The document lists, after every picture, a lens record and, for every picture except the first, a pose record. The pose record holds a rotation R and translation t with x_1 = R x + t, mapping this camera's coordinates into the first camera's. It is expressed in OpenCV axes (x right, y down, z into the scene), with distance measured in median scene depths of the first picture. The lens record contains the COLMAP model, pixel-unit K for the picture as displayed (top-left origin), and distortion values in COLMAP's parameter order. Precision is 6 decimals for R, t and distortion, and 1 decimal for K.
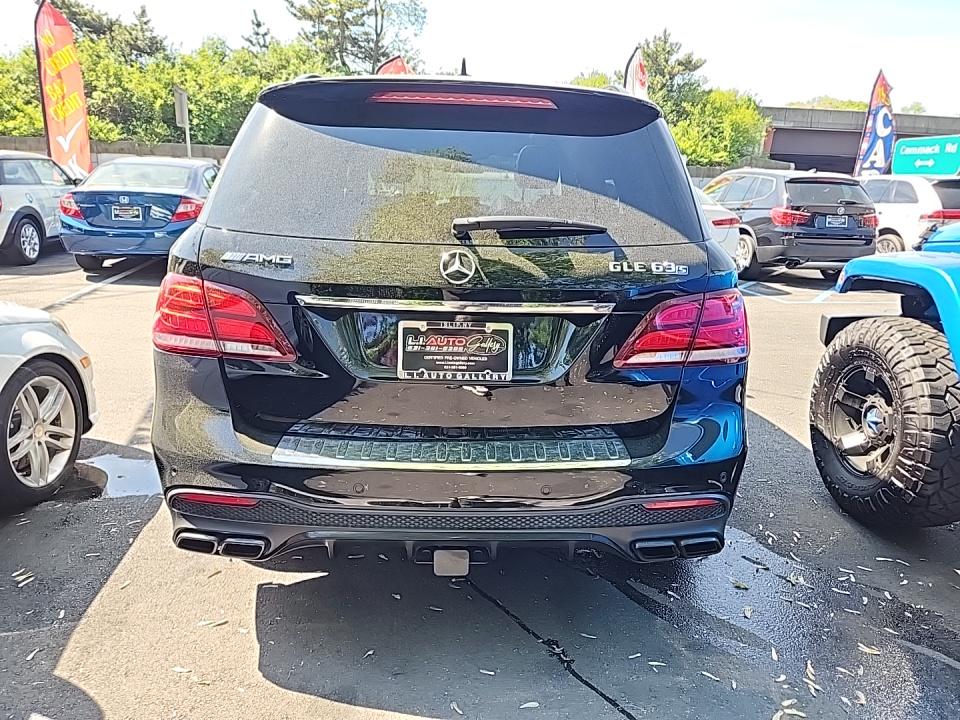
lens RADIAL K [[730.2, 0, 492.2], [0, 730.2, 359.7], [0, 0, 1]] dist [0.078496, -0.077899]
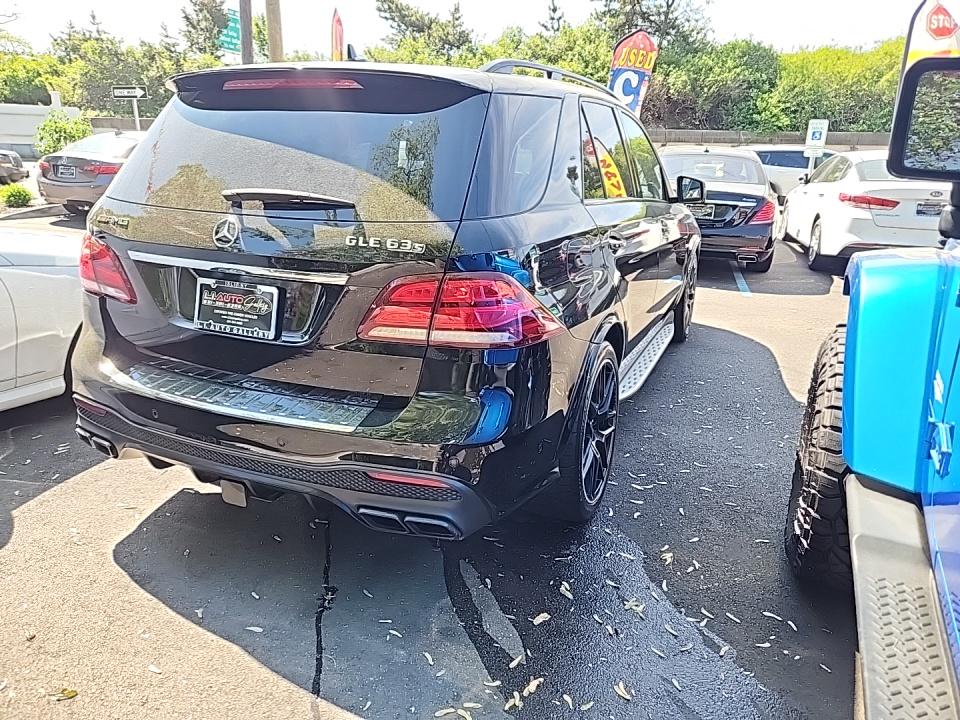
lens RADIAL K [[730.2, 0, 492.2], [0, 730.2, 359.7], [0, 0, 1]] dist [0.078496, -0.077899]
pose [[0.882870, 0.120098, -0.454001, 0.517964], [-0.107497, 0.992761, 0.053574, -0.022668], [0.457148, 0.001505, 0.889389, 0.105366]]
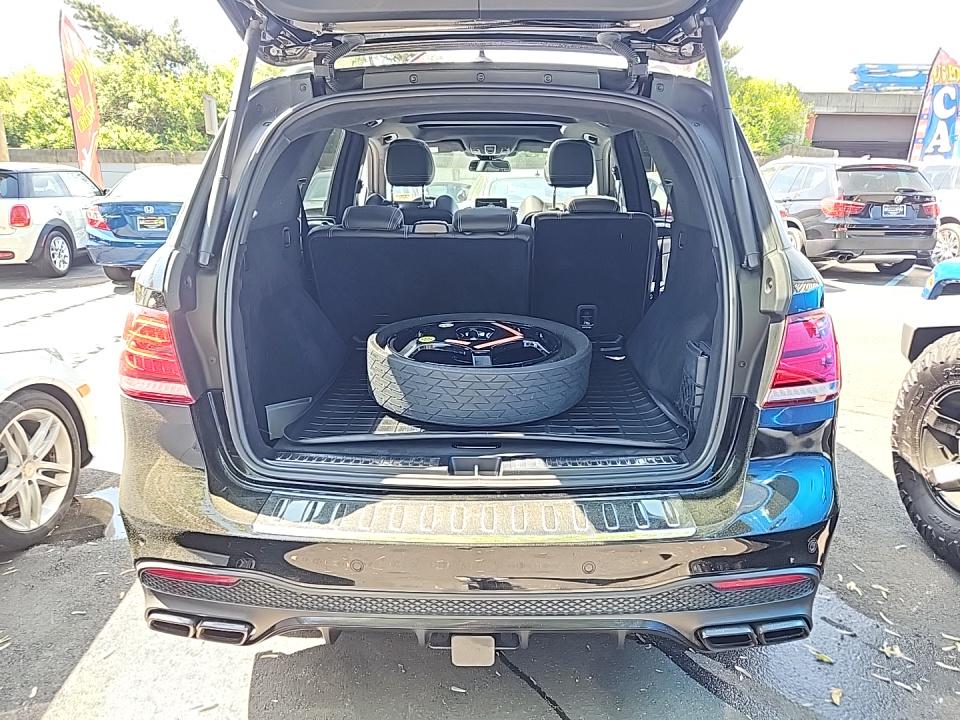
lens RADIAL K [[711.2, 0, 480.0], [0, 711.2, 360.0], [0, 0, 1]] dist [0.074497, -0.069733]
pose [[0.997804, -0.013343, -0.064877, 0.005475], [0.013981, 0.999858, 0.009389, -0.035793], [0.064743, -0.010276, 0.997849, 0.132023]]
